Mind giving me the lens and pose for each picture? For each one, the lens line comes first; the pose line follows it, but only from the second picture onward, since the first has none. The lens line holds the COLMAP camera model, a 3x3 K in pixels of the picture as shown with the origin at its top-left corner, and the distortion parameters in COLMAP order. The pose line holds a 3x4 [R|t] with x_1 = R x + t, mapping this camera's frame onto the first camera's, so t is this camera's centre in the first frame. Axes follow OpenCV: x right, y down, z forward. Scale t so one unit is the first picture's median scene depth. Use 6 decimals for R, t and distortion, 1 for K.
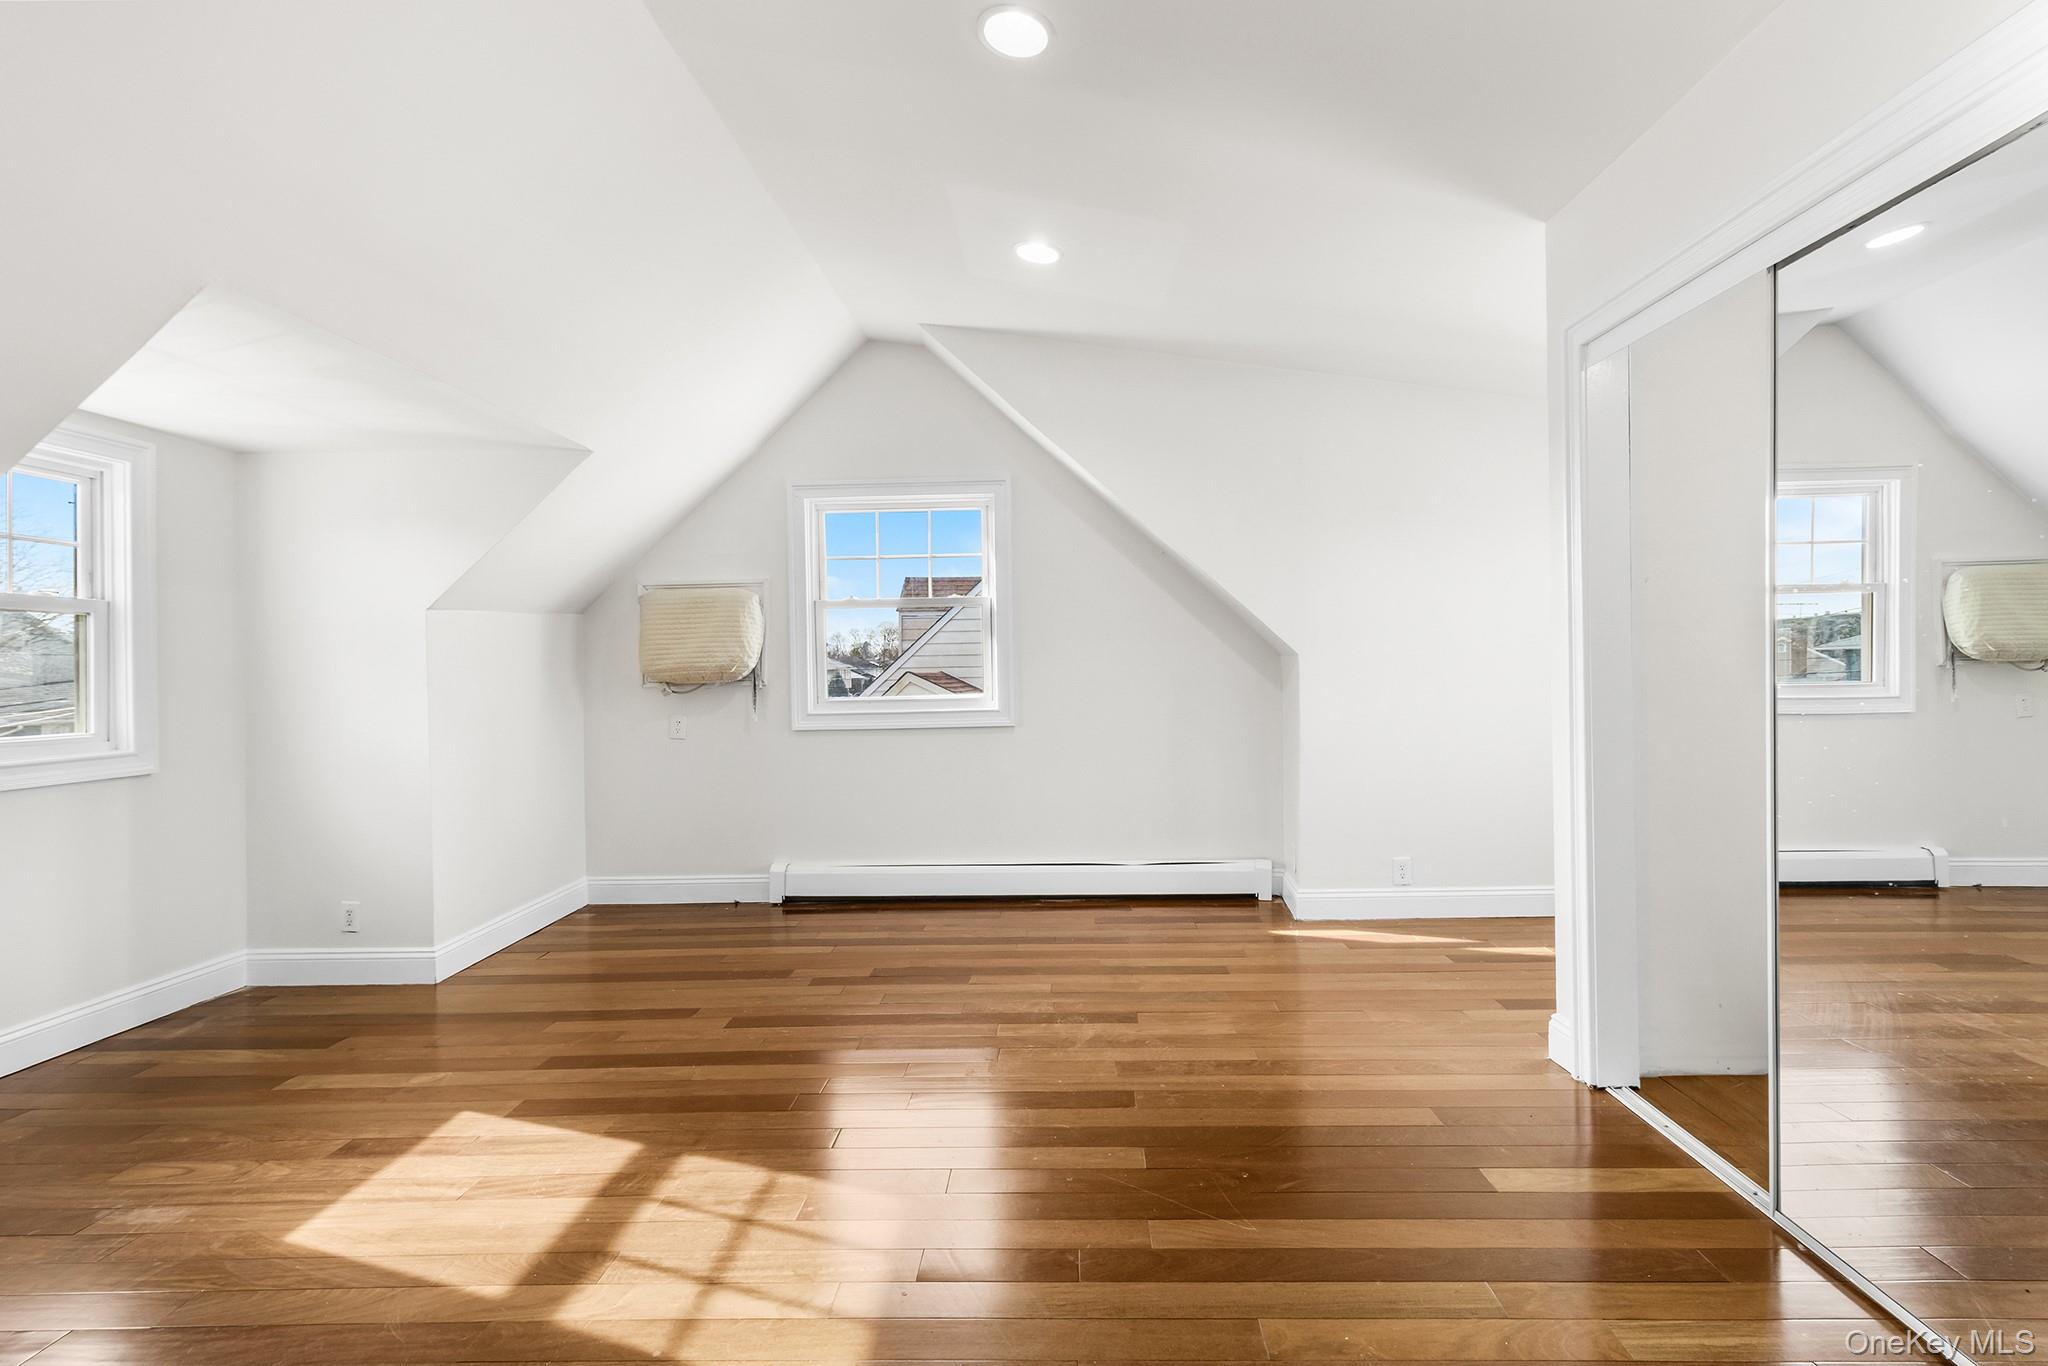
lens RADIAL K [[955.1, 0, 1035.5], [0, 955.1, 679.8], [0, 0, 1]] dist [0.005206, -0.001202]
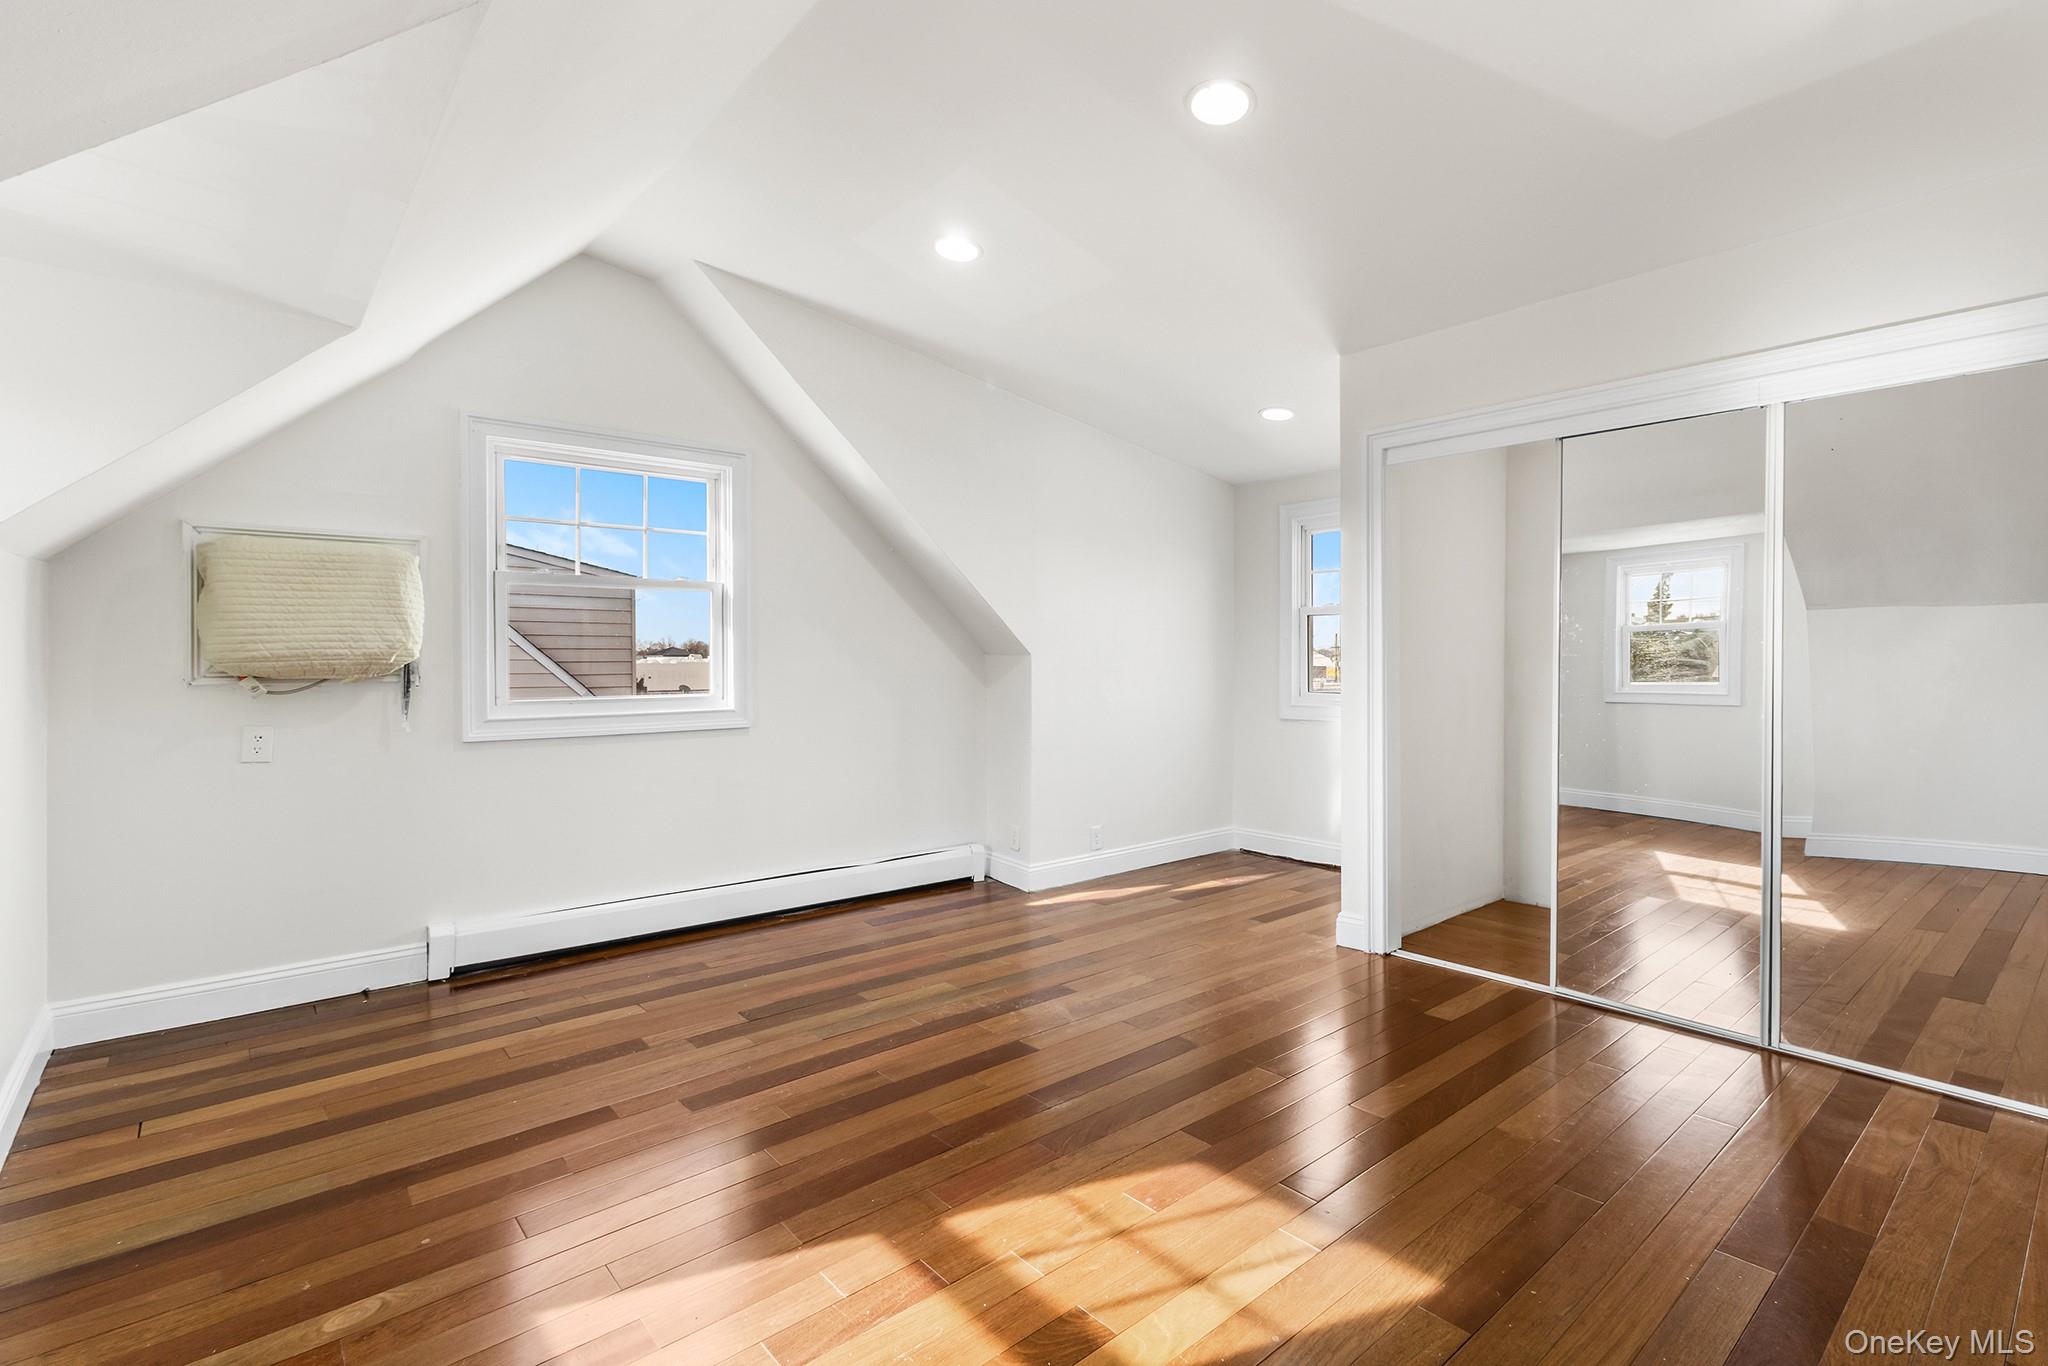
lens RADIAL K [[955.1, 0, 1060.6], [0, 955.1, 666.4], [0, 0, 1]] dist [0.005206, -0.001202]
pose [[0.738851, 0.012135, 0.673760, -0.491617], [-0.001129, 0.999859, -0.016770, 0.006812], [-0.673868, 0.011630, 0.738760, 0.160045]]
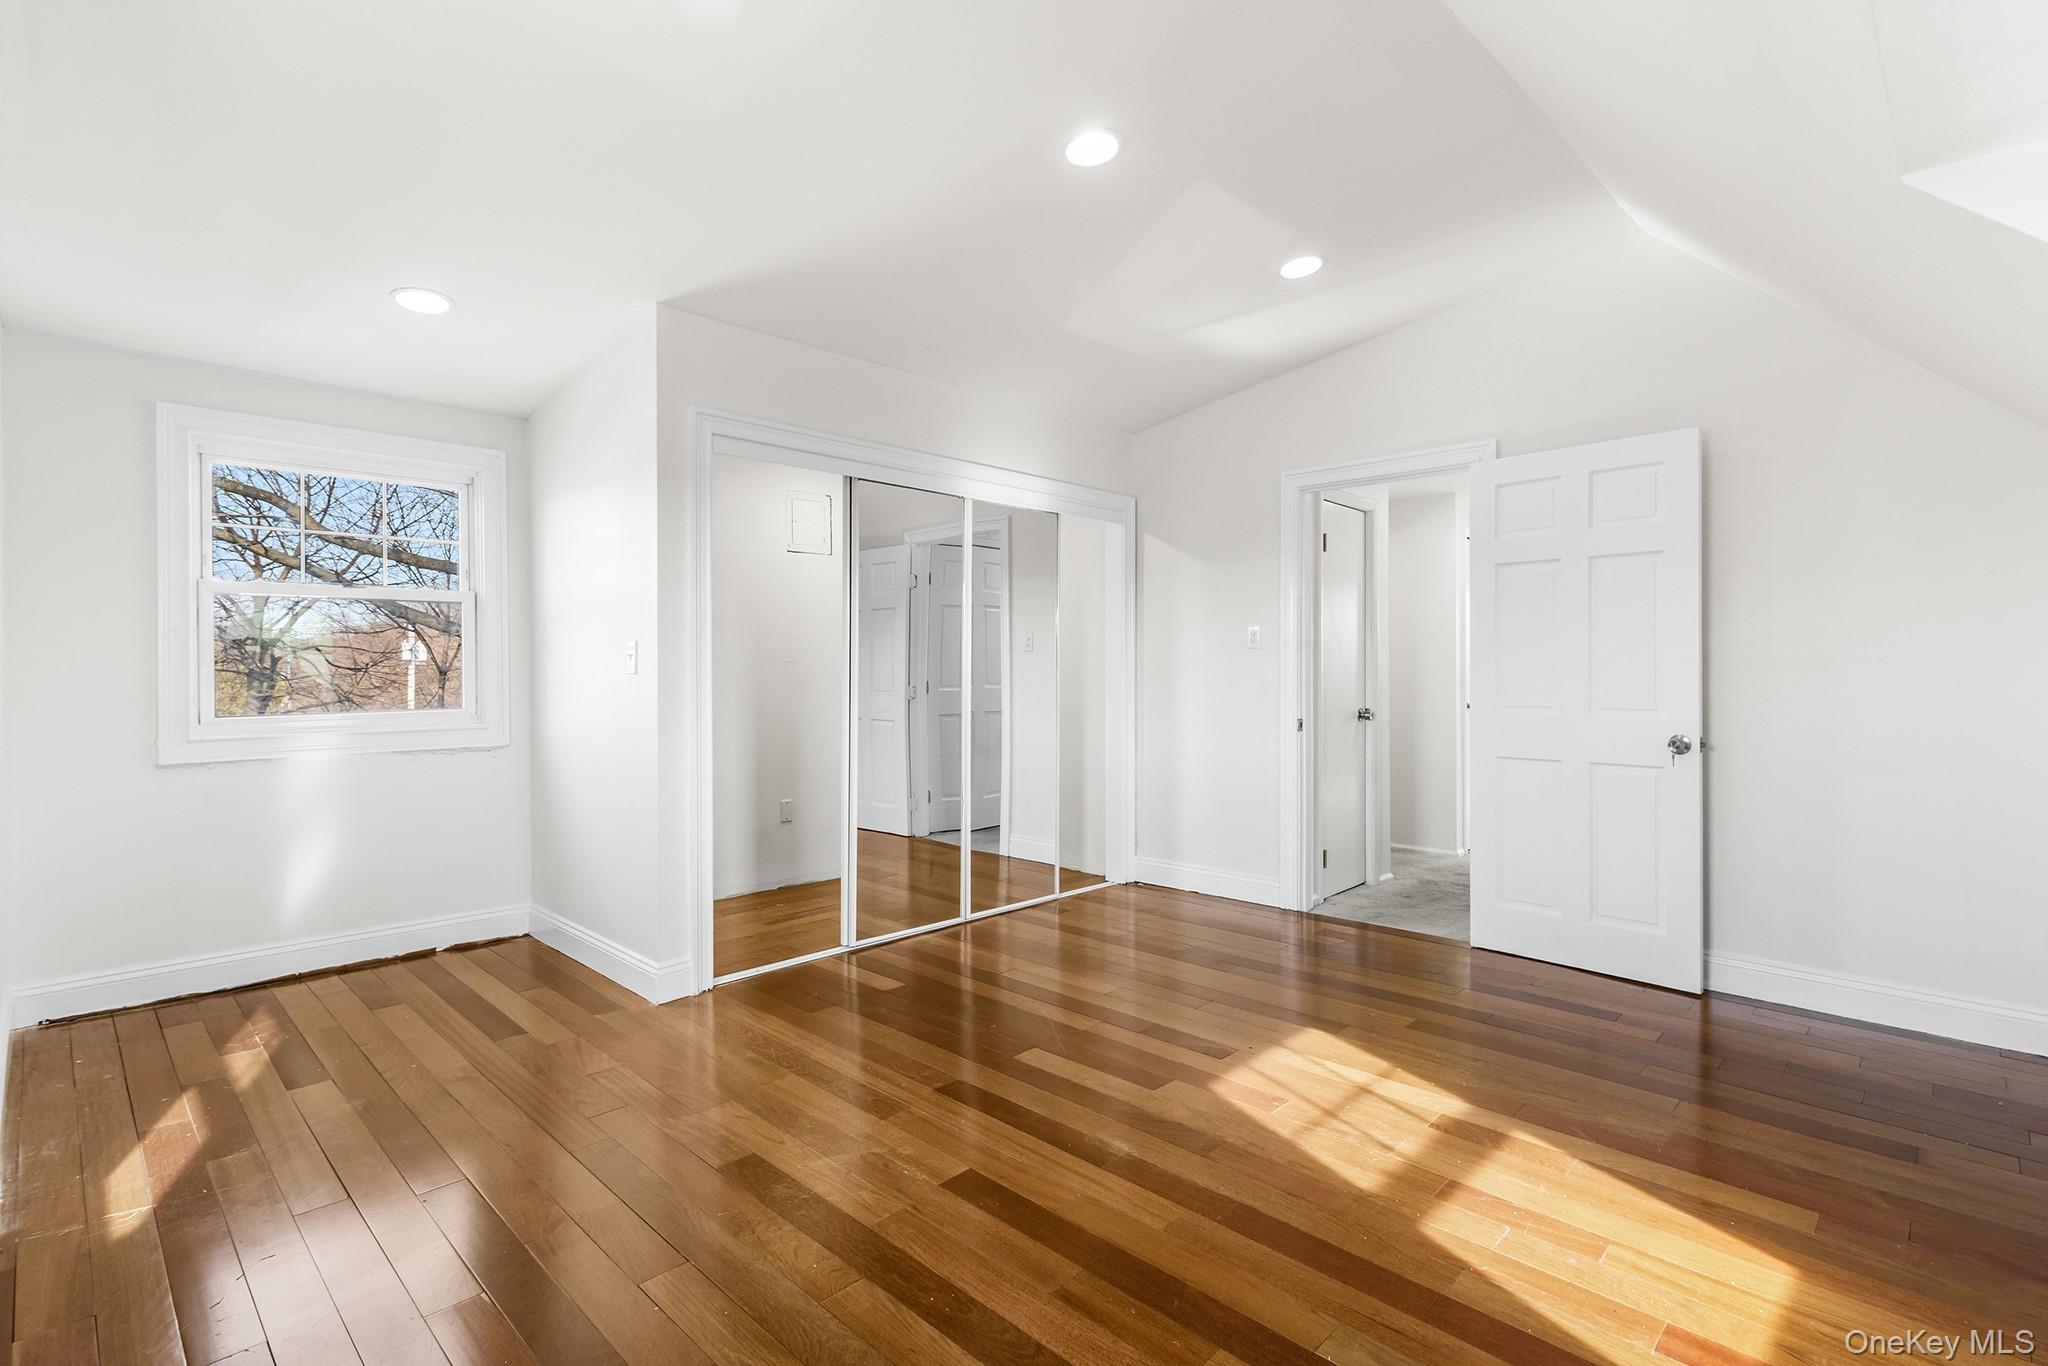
lens RADIAL K [[955.1, 0, 1031.7], [0, 955.1, 675.1], [0, 0, 1]] dist [0.005206, -0.001202]
pose [[-0.730679, 0.011183, 0.682629, -0.430199], [0.017693, 0.999840, 0.002559, -0.007132], [-0.682492, 0.013947, -0.730760, 1.063410]]
